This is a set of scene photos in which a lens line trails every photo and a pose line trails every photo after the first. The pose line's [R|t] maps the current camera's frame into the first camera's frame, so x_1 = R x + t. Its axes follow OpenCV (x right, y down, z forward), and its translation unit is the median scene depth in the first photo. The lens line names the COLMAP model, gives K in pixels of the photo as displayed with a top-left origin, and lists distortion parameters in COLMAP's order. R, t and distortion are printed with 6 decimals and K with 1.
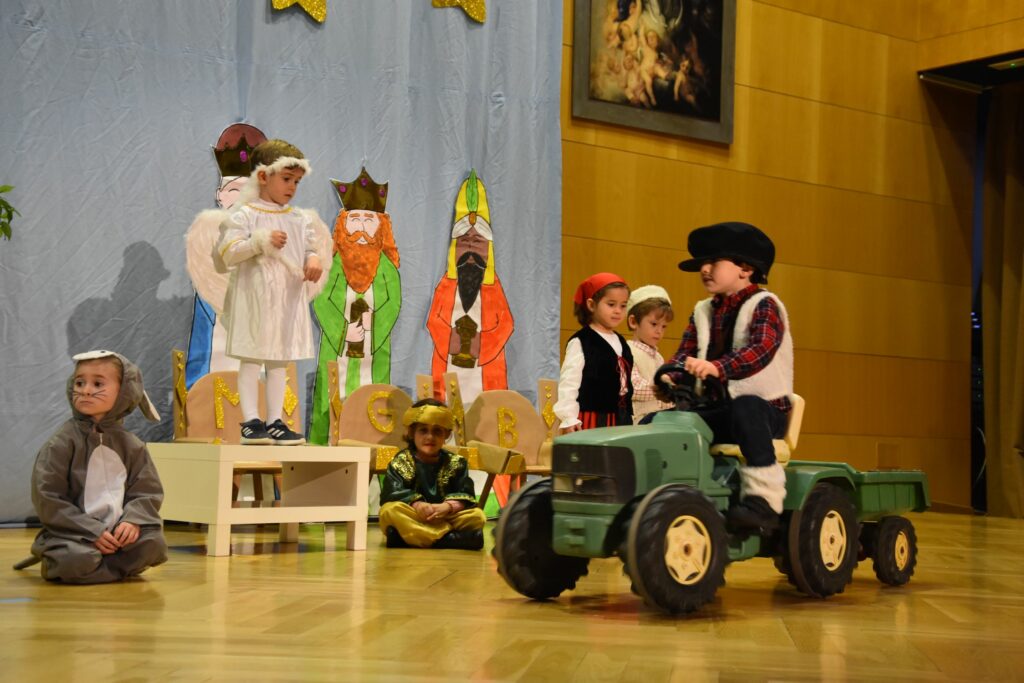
lens RADIAL K [[2264.9, 0, 511.1], [0, 2264.9, 368.2], [0, 0, 1]] dist [0.530777, -0.386988]
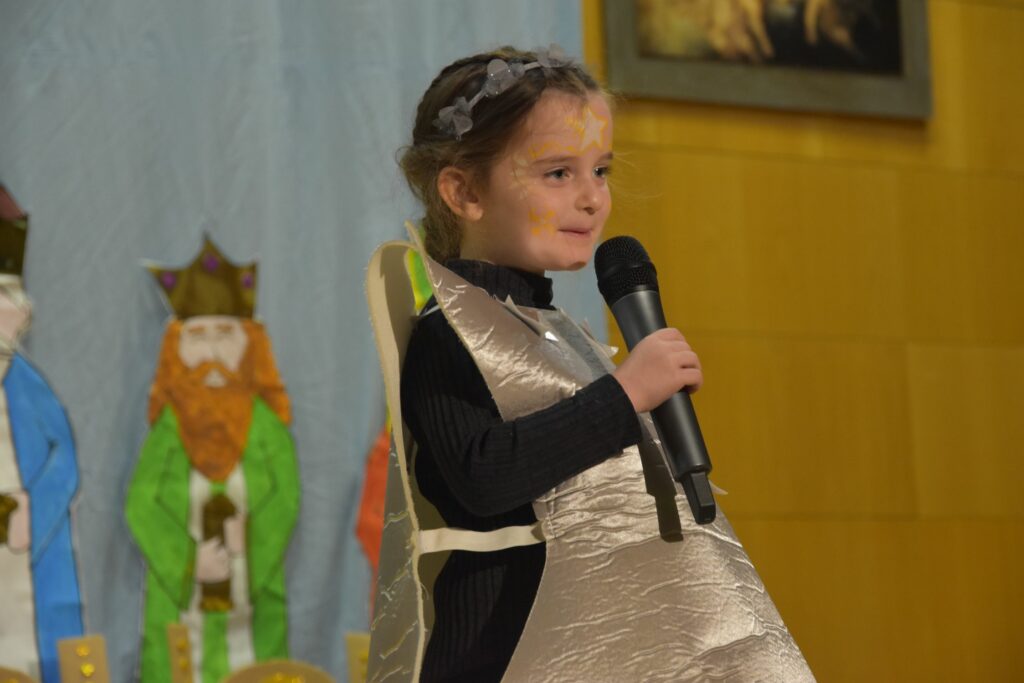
lens RADIAL K [[2264.9, 0, 511.1], [0, 2264.9, 368.2], [0, 0, 1]] dist [0.530777, -0.386988]
pose [[0.995845, -0.081794, 0.040037, -0.019571], [0.086236, 0.988284, -0.125930, 0.012005], [-0.029268, 0.128859, 0.991231, 0.489268]]
